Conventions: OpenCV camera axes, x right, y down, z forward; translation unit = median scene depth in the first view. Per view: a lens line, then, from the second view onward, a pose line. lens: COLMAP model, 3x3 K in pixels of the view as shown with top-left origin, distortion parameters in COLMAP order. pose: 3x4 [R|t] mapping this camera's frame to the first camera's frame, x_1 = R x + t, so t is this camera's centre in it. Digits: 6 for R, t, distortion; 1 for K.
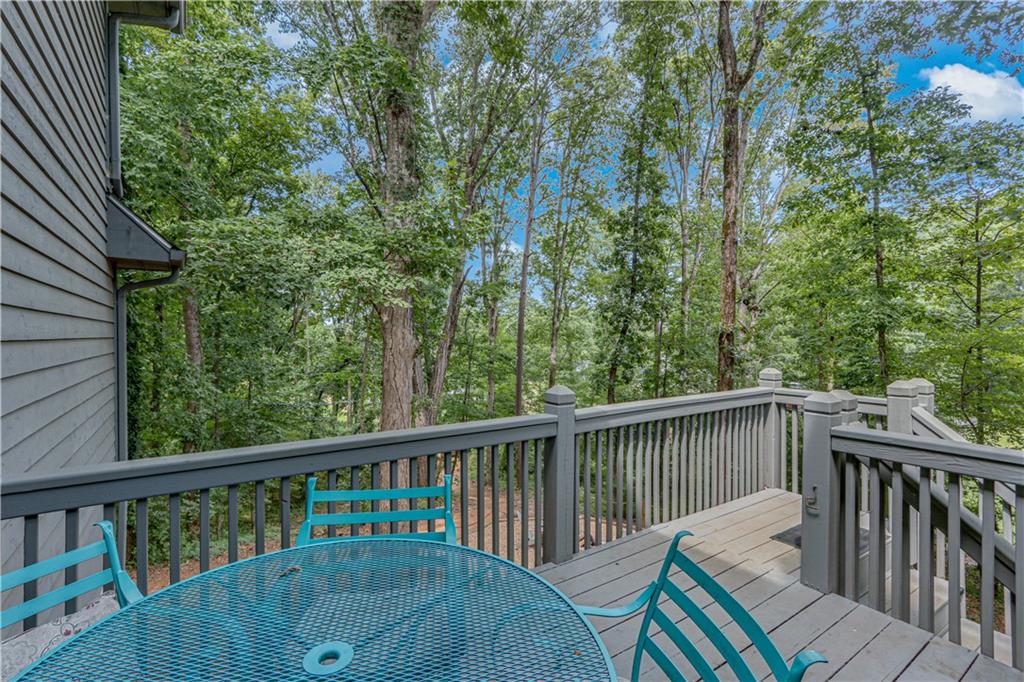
lens RADIAL K [[470.2, 0, 488.5], [0, 470.2, 346.2], [0, 0, 1]] dist [-0.001014, 0.000107]
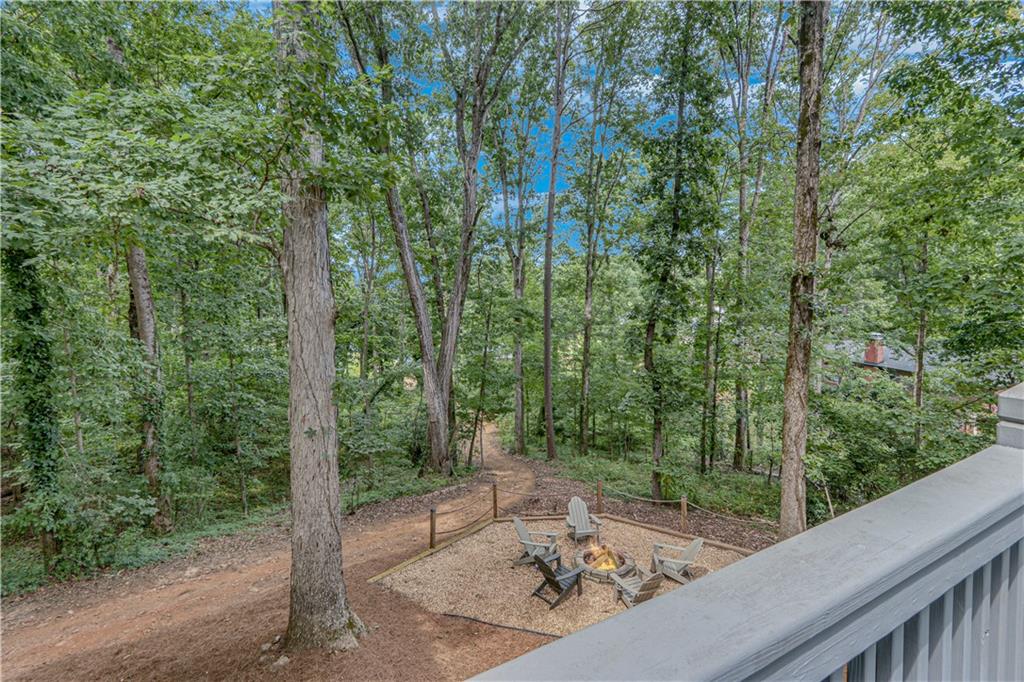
lens RADIAL K [[487.2, 0, 494.3], [0, 487.2, 326.3], [0, 0, 1]] dist [0.004307, 0.000397]
pose [[0.996786, -0.021001, -0.077307, 0.057622], [0.025182, 0.998250, 0.053510, -0.001570], [0.076047, -0.055284, 0.995570, 0.133950]]
